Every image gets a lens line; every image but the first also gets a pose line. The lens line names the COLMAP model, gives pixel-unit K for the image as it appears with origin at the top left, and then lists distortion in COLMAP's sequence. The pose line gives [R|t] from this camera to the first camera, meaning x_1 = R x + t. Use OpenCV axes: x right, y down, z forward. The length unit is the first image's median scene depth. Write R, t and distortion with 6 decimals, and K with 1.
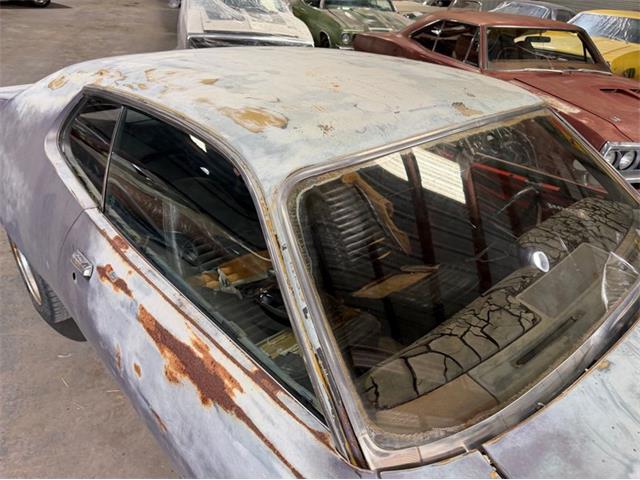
lens RADIAL K [[453.8, 0, 320.1], [0, 453.8, 238.2], [0, 0, 1]] dist [0.044045, -0.050770]
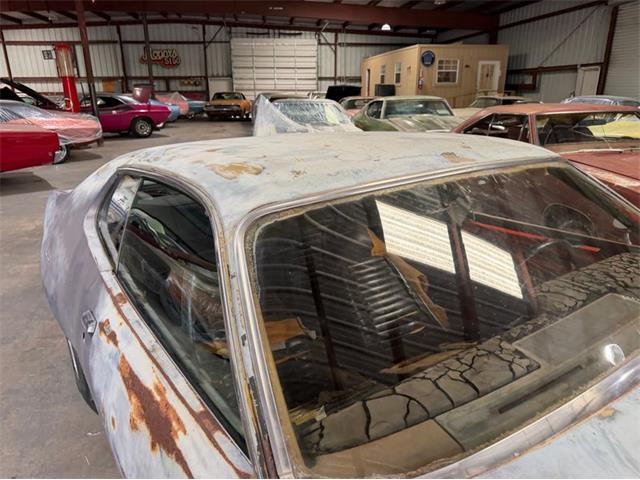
lens RADIAL K [[453.9, 0, 316.6], [0, 453.9, 233.1], [0, 0, 1]] dist [0.029851, -0.037135]
pose [[0.986303, -0.039666, -0.160102, 0.216859], [0.001952, 0.973393, -0.229134, 0.128896], [0.164931, 0.225683, 0.960138, 0.051387]]
